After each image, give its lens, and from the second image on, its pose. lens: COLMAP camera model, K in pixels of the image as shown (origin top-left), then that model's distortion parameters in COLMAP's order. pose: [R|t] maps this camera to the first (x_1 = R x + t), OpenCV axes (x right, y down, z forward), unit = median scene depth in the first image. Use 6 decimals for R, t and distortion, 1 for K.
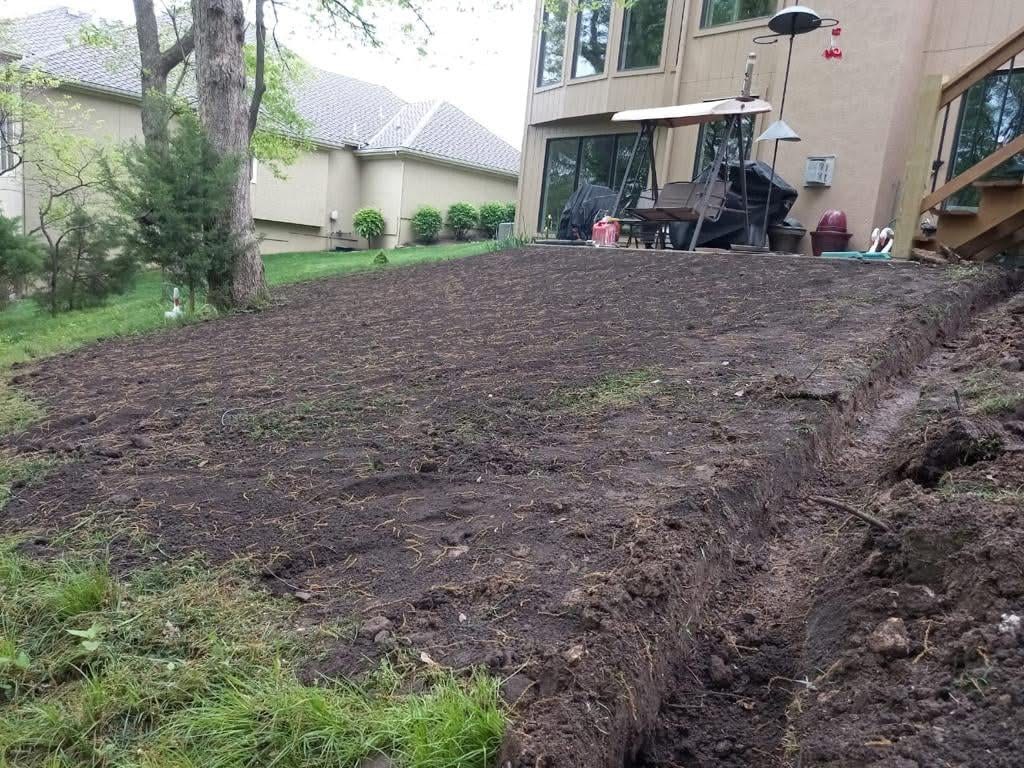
lens RADIAL K [[727.9, 0, 512.0], [0, 727.9, 384.0], [0, 0, 1]] dist [0.061711, -0.133857]
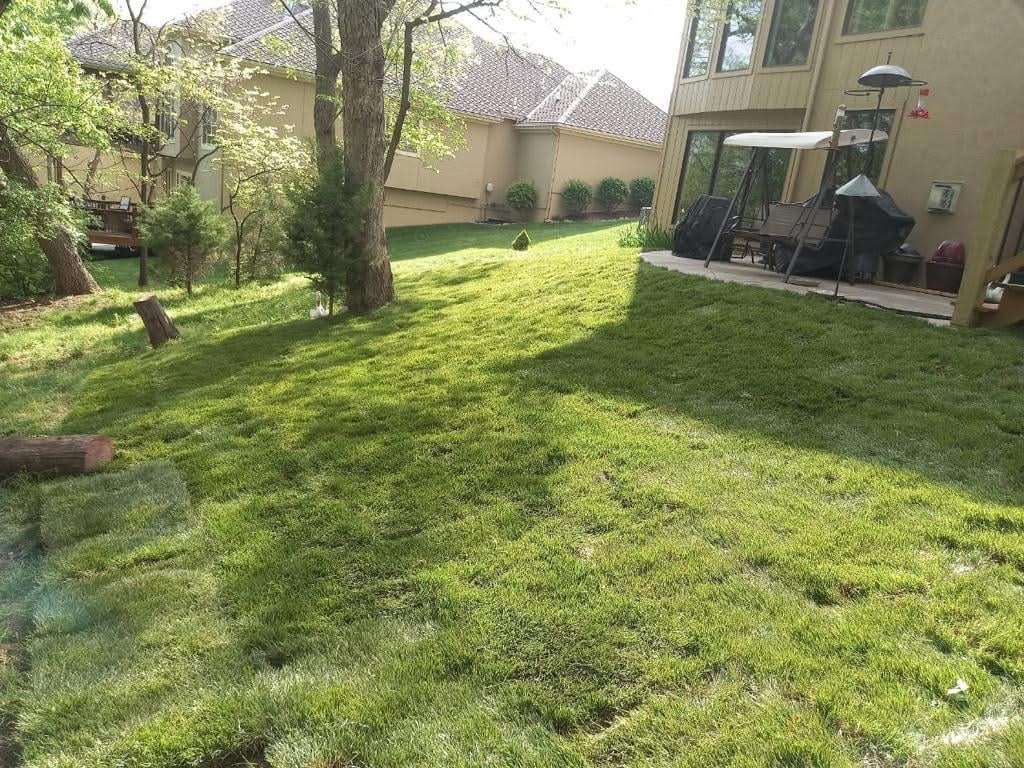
lens RADIAL K [[727.9, 0, 512.0], [0, 727.9, 384.0], [0, 0, 1]] dist [0.061711, -0.133857]
pose [[0.972582, 0.090893, -0.214062, 0.075954], [-0.075899, 0.994117, 0.077271, -0.062364], [0.219826, -0.058905, 0.973759, -0.068298]]
